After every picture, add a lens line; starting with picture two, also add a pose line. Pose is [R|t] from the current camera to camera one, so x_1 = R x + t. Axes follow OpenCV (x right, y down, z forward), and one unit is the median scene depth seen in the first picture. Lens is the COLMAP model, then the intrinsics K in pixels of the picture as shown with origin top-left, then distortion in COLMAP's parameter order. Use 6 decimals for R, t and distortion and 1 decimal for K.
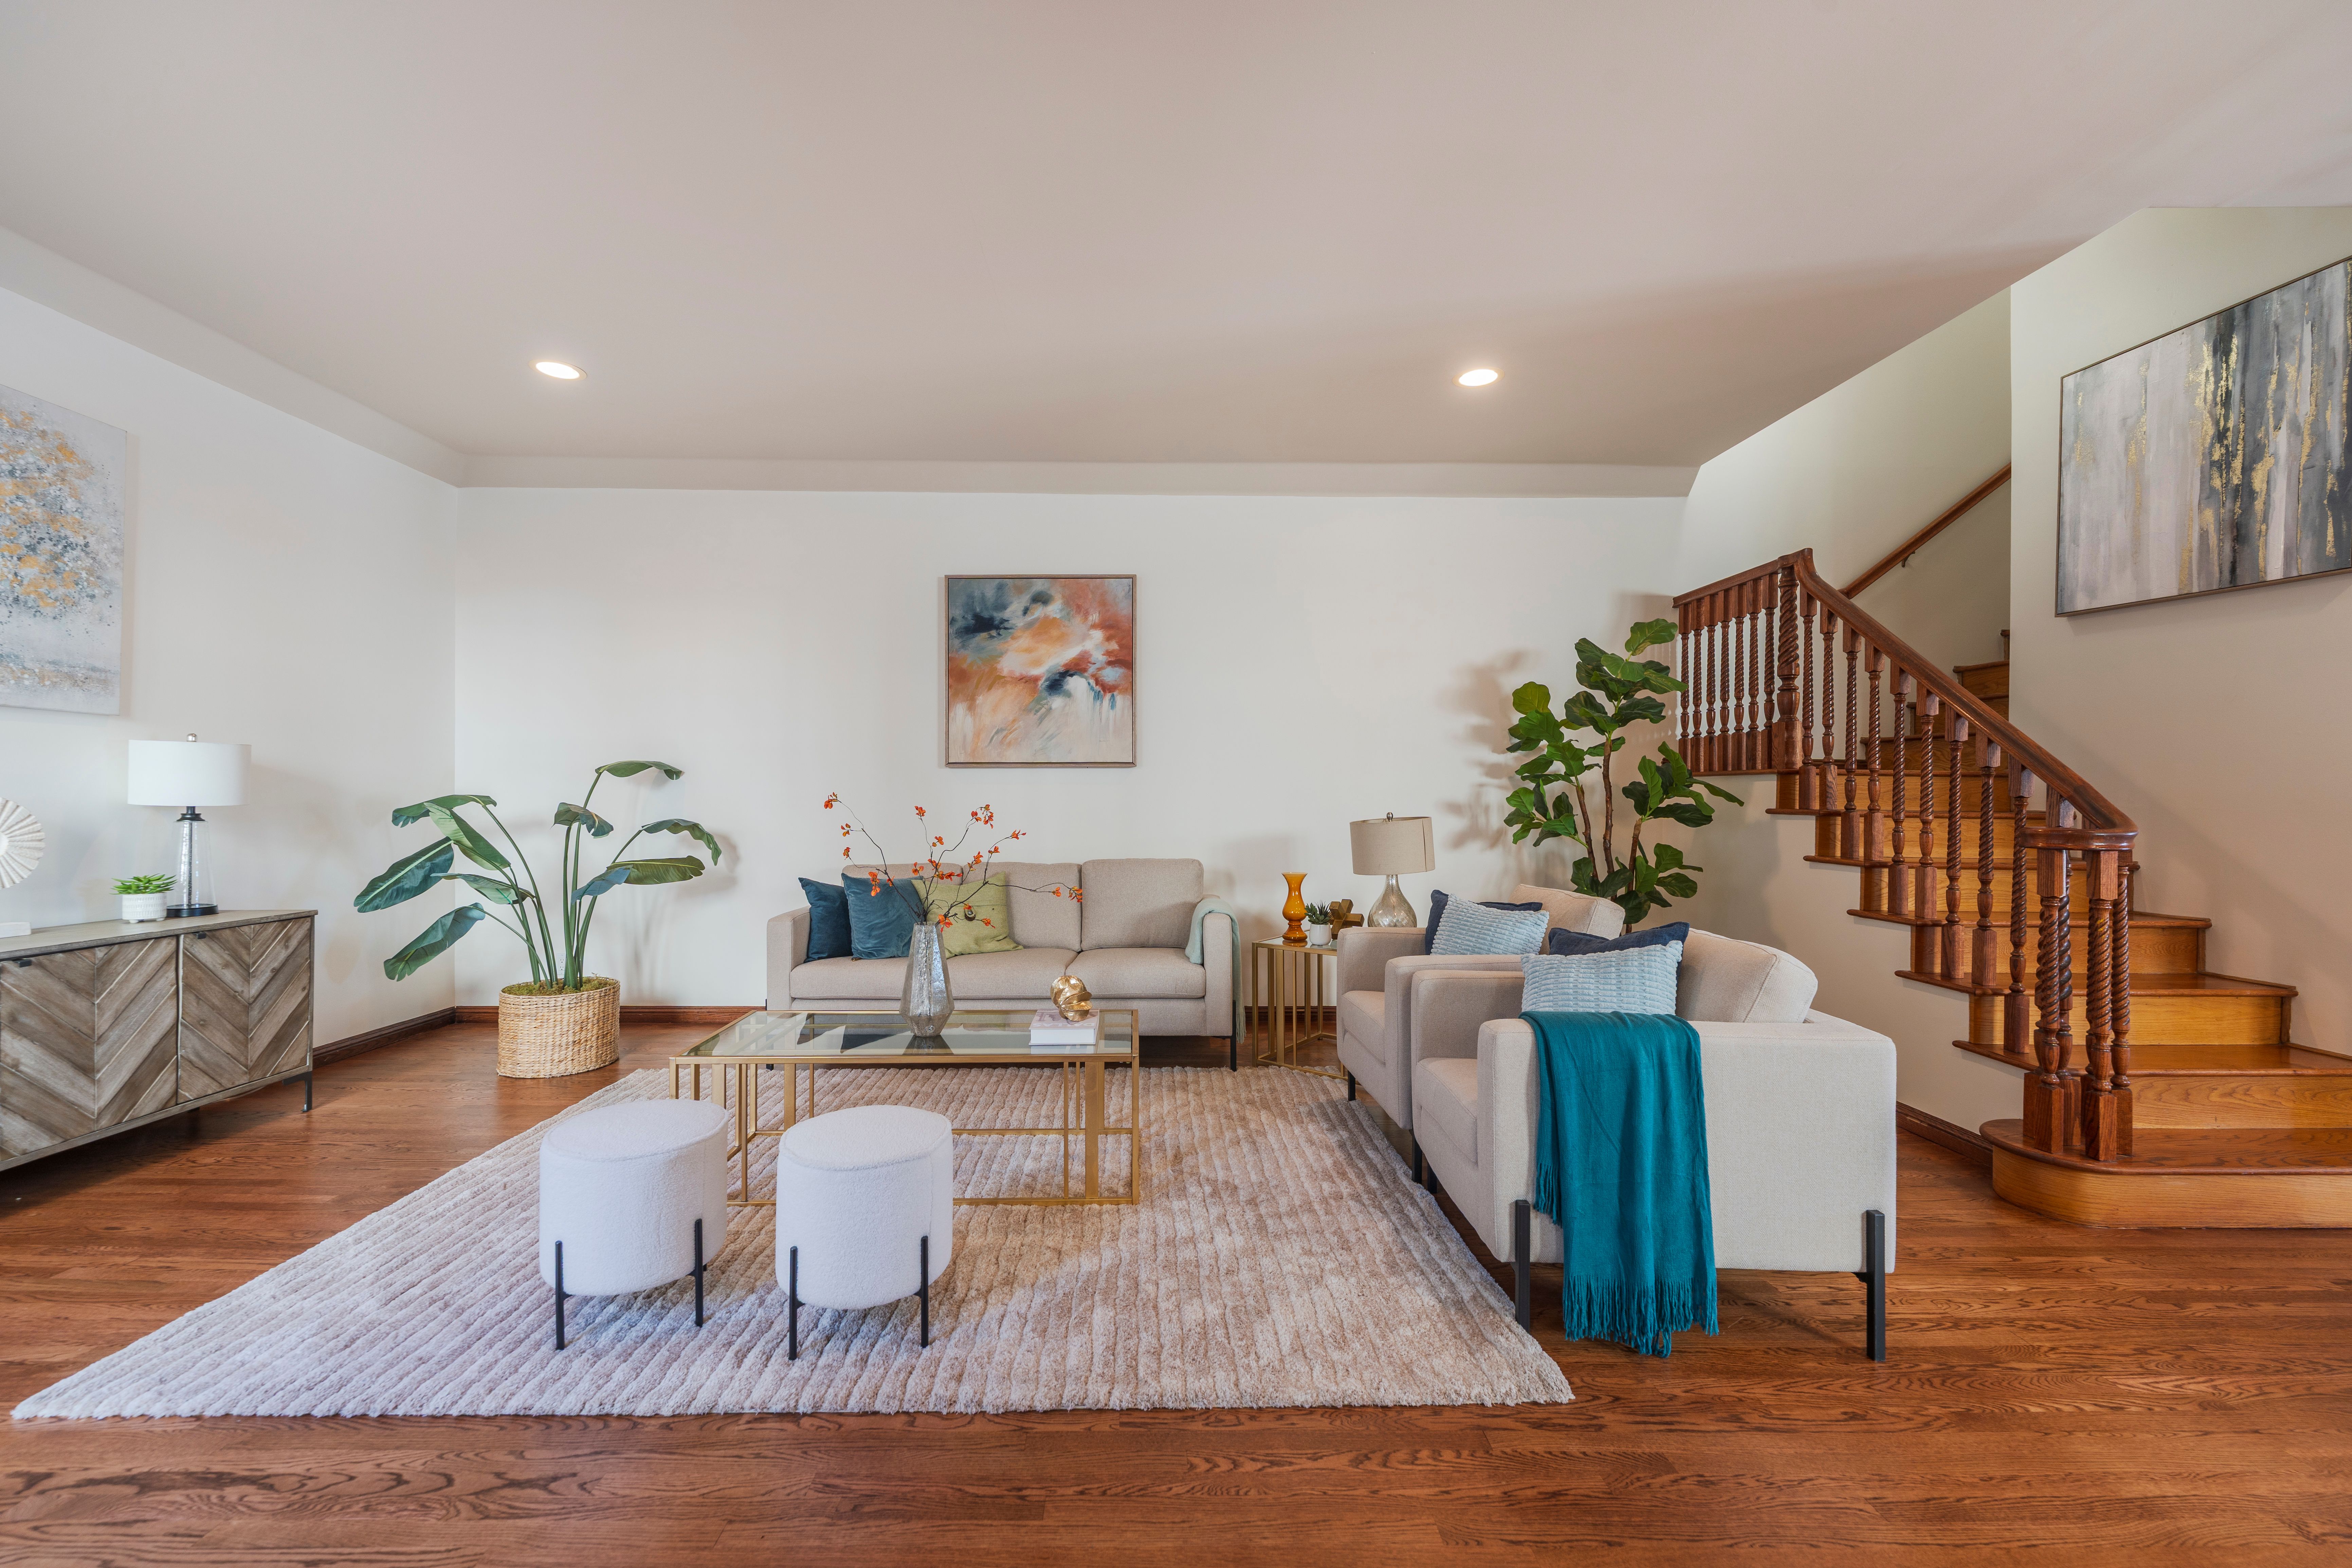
lens RADIAL K [[949.1, 0, 1085.7], [0, 949.1, 792.3], [0, 0, 1]] dist [0.002244, -0.001101]
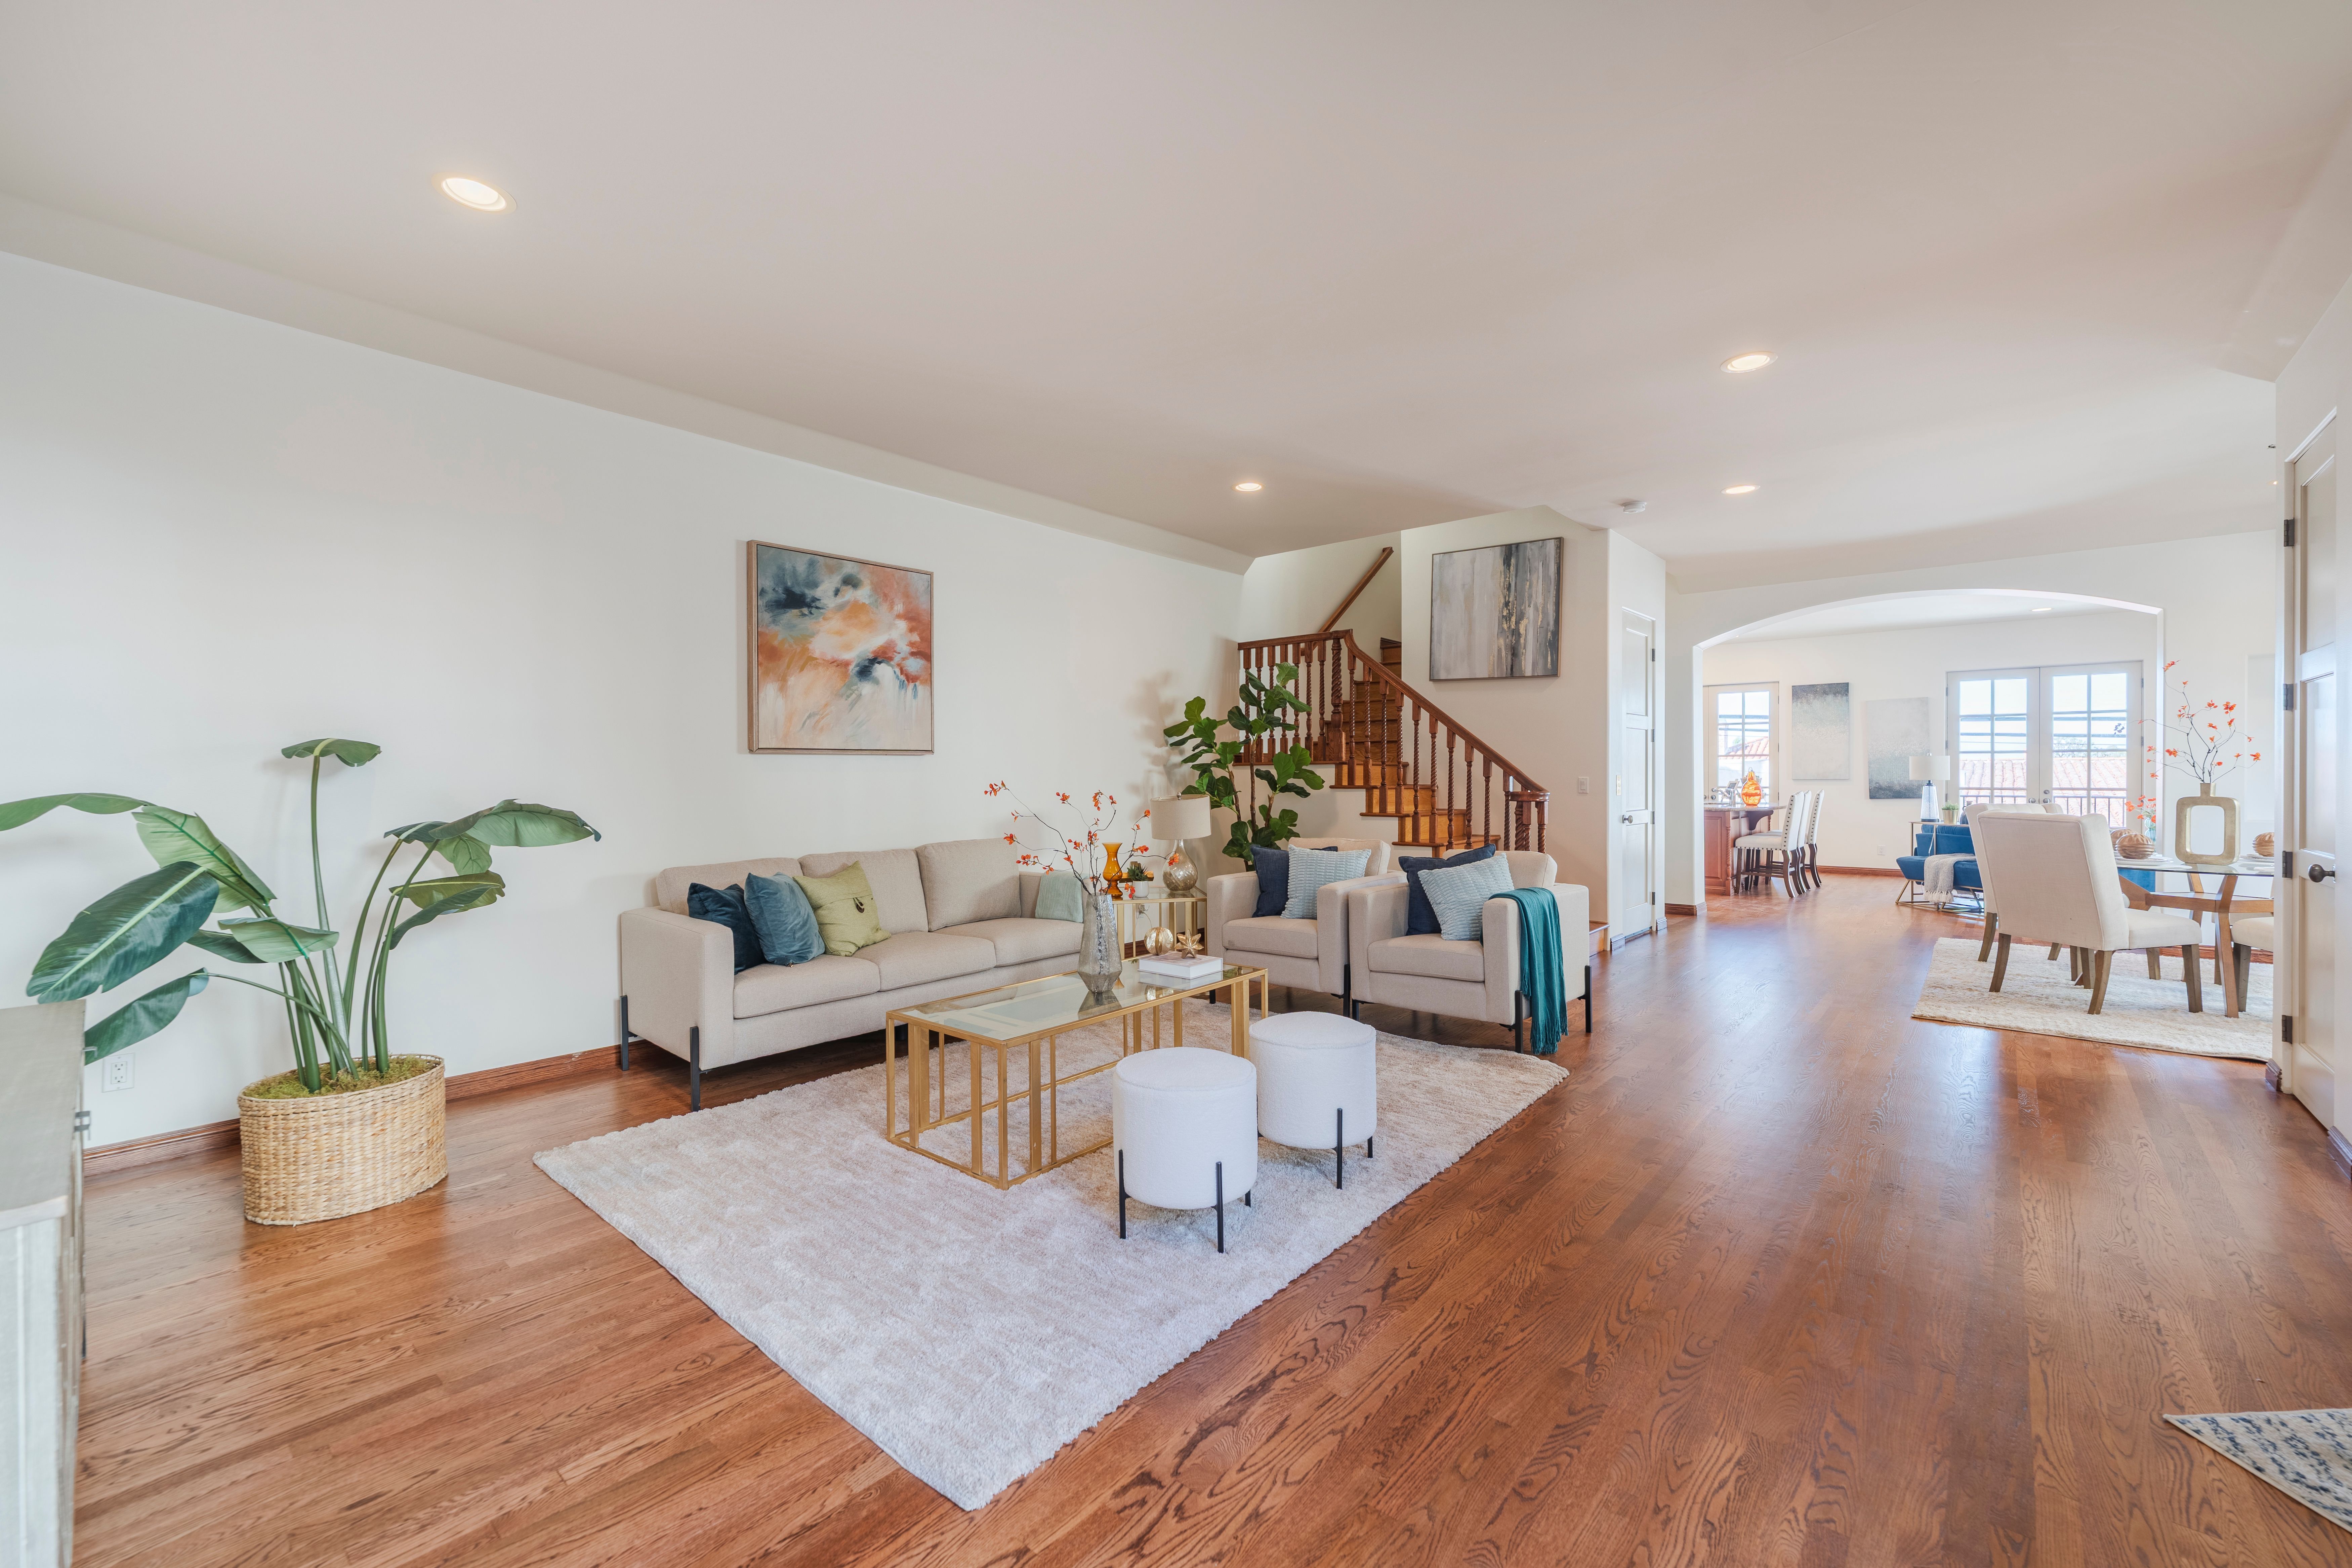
lens RADIAL K [[949.1, 0, 1187.3], [0, 949.1, 771.1], [0, 0, 1]] dist [0.002244, -0.001101]
pose [[0.661068, -0.002661, 0.750321, -0.553610], [0.007255, 0.999970, -0.002845, -0.003442], [-0.750291, 0.007325, 0.661067, 0.093787]]
